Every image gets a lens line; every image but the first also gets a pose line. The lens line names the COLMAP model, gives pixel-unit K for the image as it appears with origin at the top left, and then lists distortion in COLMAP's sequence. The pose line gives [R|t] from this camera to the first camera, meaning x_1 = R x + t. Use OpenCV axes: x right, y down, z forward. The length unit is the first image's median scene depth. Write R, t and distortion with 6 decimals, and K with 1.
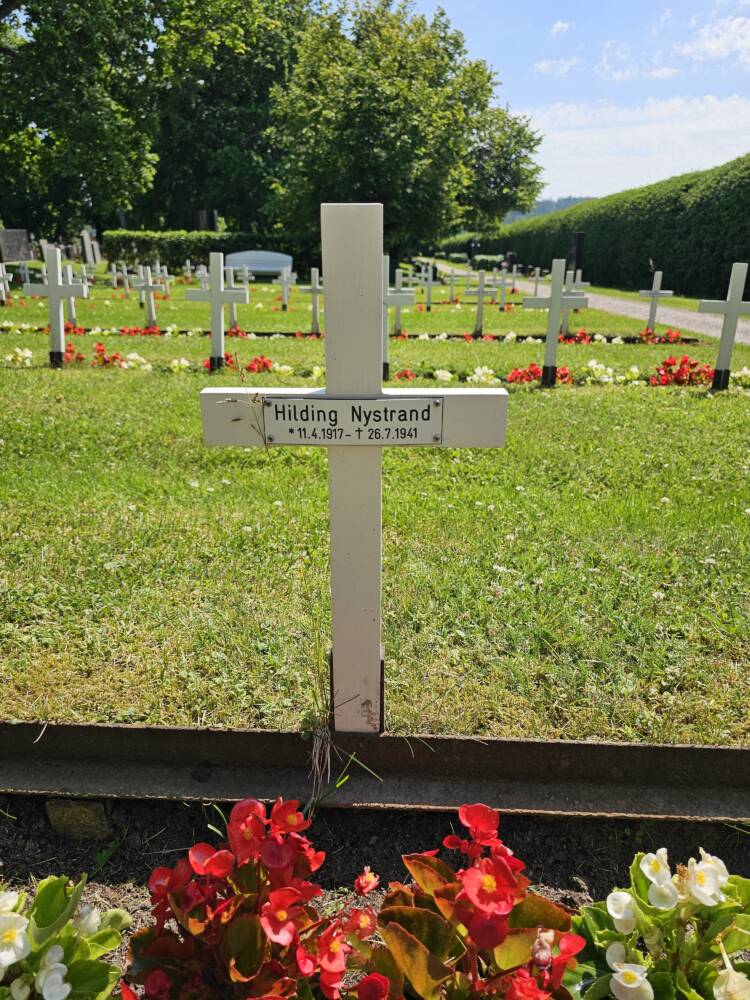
lens RADIAL K [[676.6, 0, 369.7], [0, 676.6, 499.6], [0, 0, 1]] dist [0.024582, -0.005052]
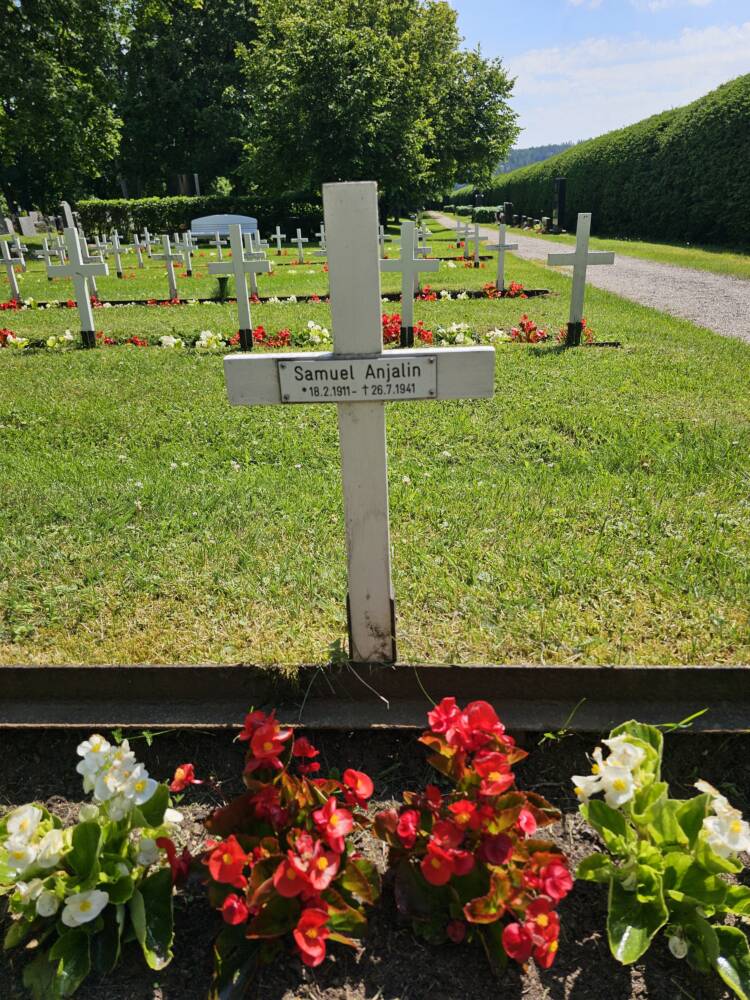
lens RADIAL K [[676.6, 0, 385.0], [0, 676.6, 495.1], [0, 0, 1]] dist [0.024582, -0.005052]
pose [[0.998841, -0.032735, -0.035277, 0.085503], [0.034478, 0.998155, 0.049983, 0.001315], [0.033576, -0.051141, 0.998127, -0.003879]]
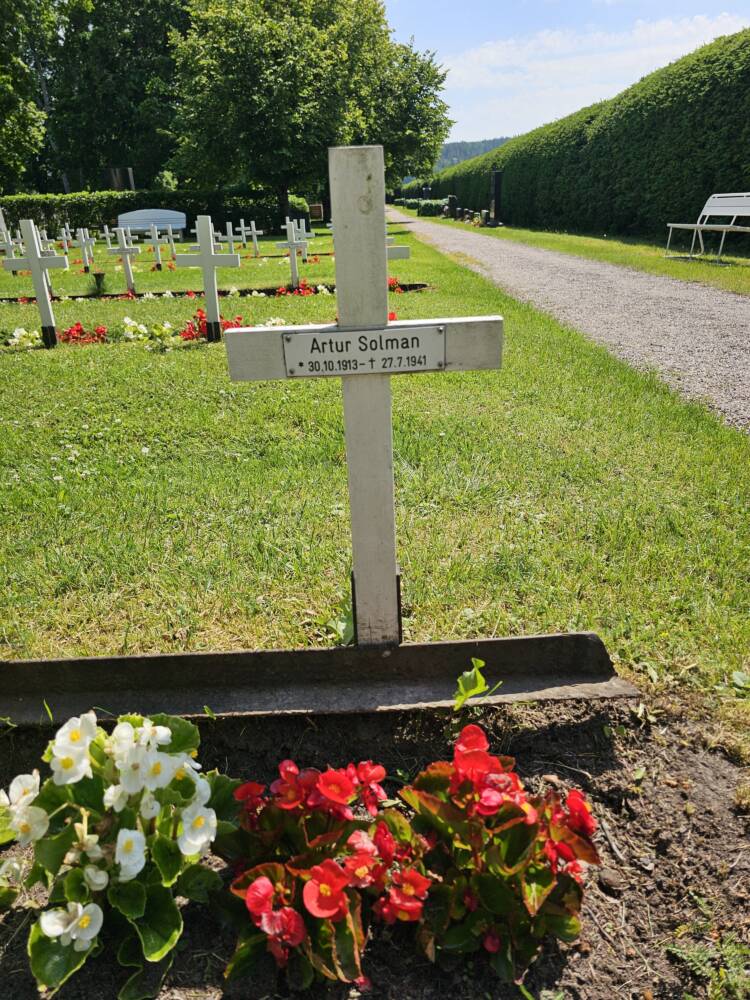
lens RADIAL K [[676.6, 0, 377.9], [0, 676.6, 498.3], [0, 0, 1]] dist [0.024582, -0.005052]
pose [[0.998502, -0.054707, 0.000903, 0.126008], [0.054539, 0.996485, 0.063588, 0.003261], [-0.004378, -0.063443, 0.997976, -0.003995]]
